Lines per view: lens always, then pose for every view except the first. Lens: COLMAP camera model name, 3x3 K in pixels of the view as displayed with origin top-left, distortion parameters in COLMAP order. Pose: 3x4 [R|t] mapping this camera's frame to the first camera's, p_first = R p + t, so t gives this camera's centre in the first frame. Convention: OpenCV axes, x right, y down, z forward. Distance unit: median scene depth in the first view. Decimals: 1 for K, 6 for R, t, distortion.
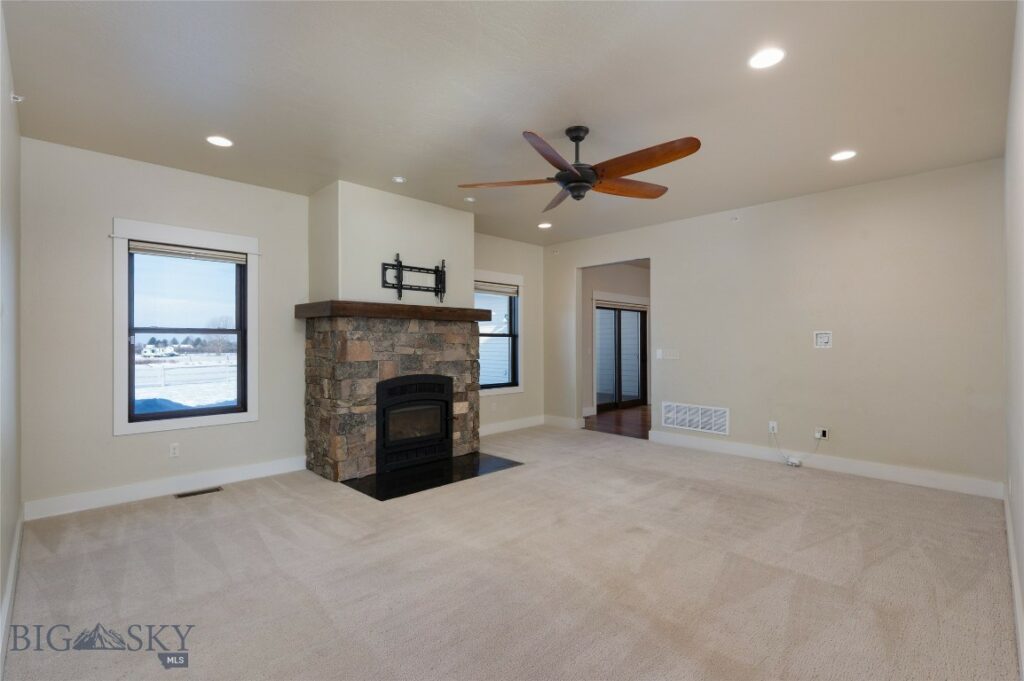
lens RADIAL K [[468.4, 0, 505.2], [0, 468.4, 348.7], [0, 0, 1]] dist [-0.001454, -0.000050]
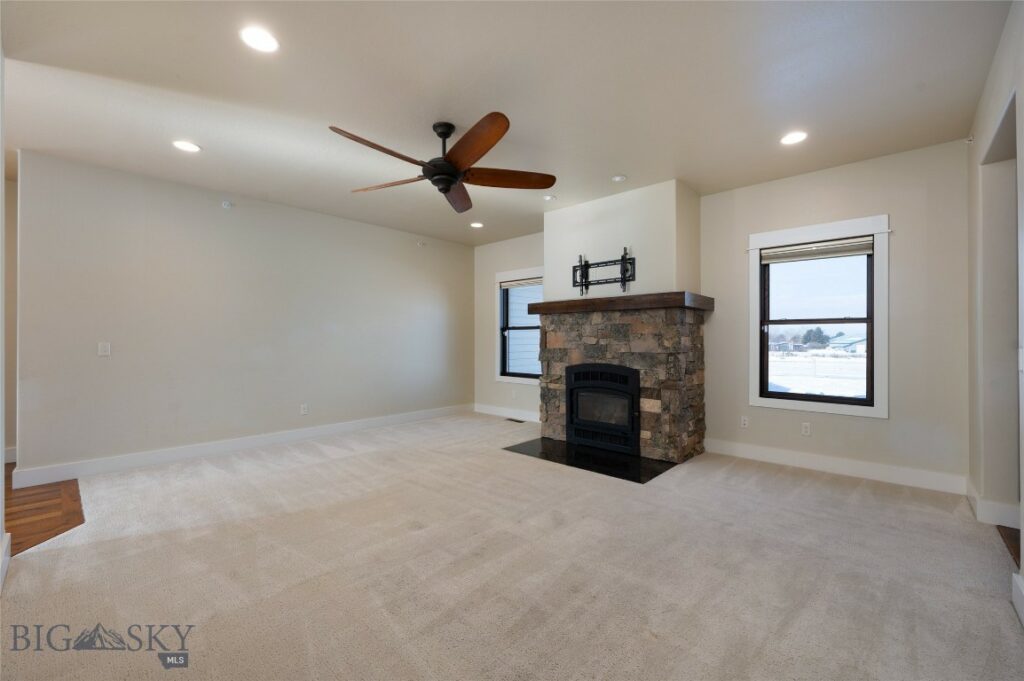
lens RADIAL K [[423.0, 0, 506.0], [0, 423.0, 338.4], [0, 0, 1]] dist [0.002643, 0.000000]
pose [[0.054767, 0.008601, -0.998462, 0.750691], [-0.005934, 0.999948, 0.008288, -0.008037], [0.998482, 0.005471, 0.054815, 0.727497]]
